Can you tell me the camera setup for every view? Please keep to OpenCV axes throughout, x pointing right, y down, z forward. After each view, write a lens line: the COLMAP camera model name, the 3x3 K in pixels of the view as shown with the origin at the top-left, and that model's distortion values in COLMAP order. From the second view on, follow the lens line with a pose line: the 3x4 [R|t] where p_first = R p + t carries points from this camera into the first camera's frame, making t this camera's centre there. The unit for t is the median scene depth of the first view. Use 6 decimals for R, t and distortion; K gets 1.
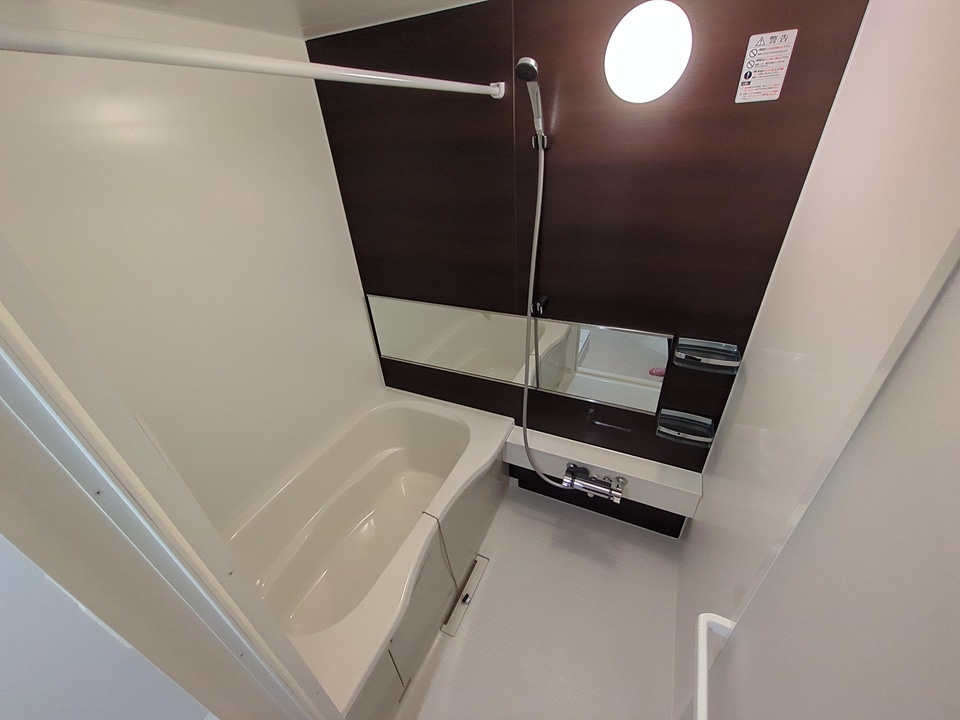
lens RADIAL K [[380.4, 0, 480.9], [0, 380.4, 361.6], [0, 0, 1]] dist [-0.005073, 0.006465]
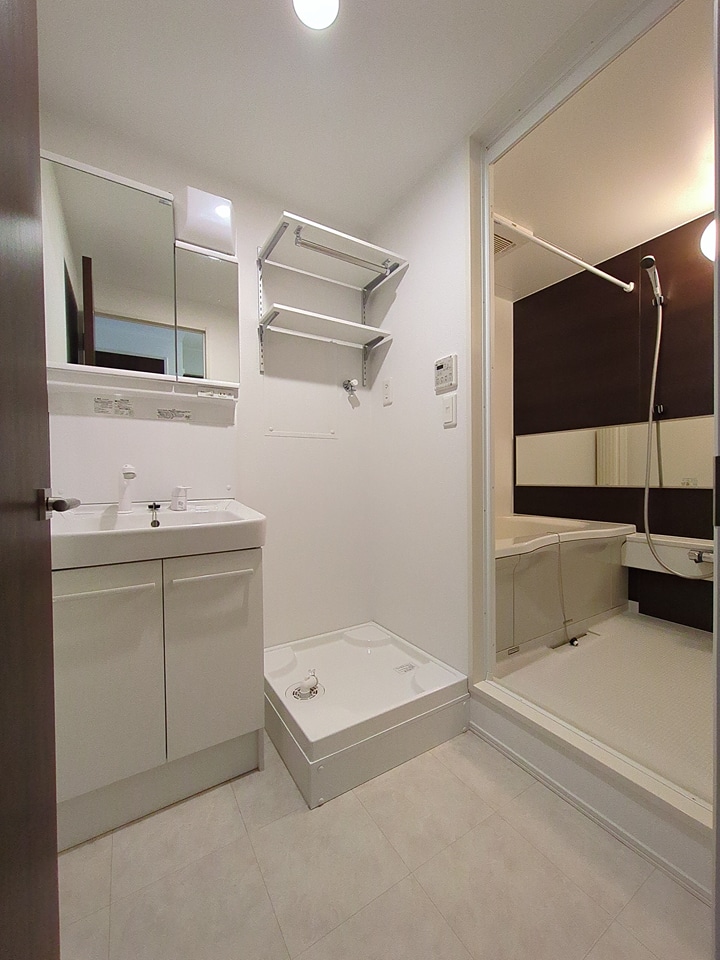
lens RADIAL K [[380.4, 0, 358.7], [0, 380.4, 483.2], [0, 0, 1]] dist [-0.005073, 0.006465]
pose [[0.833130, 0.061201, -0.549681, 0.017549], [-0.321861, 0.861884, -0.391870, 0.860322], [0.449779, 0.503399, 0.737759, -0.312448]]
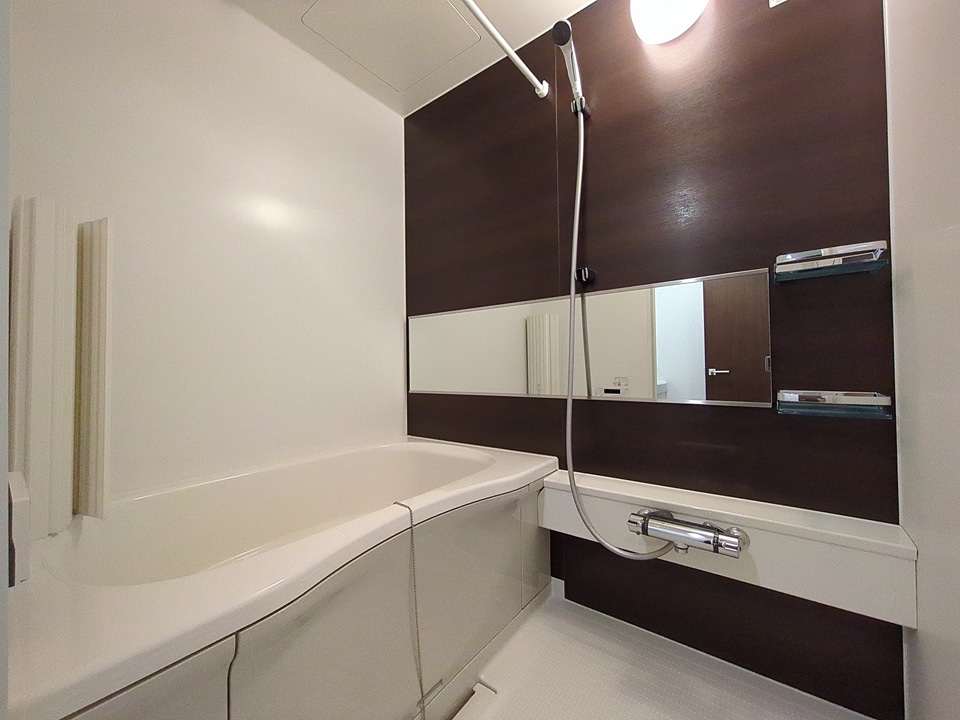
lens RADIAL K [[380.4, 0, 480.9], [0, 380.4, 361.6], [0, 0, 1]] dist [-0.005073, 0.006465]
pose [[0.976698, 0.043734, -0.210116, 0.101431], [-0.149329, 0.841657, -0.518956, 0.448073], [0.154150, 0.538239, 0.828575, 0.323748]]
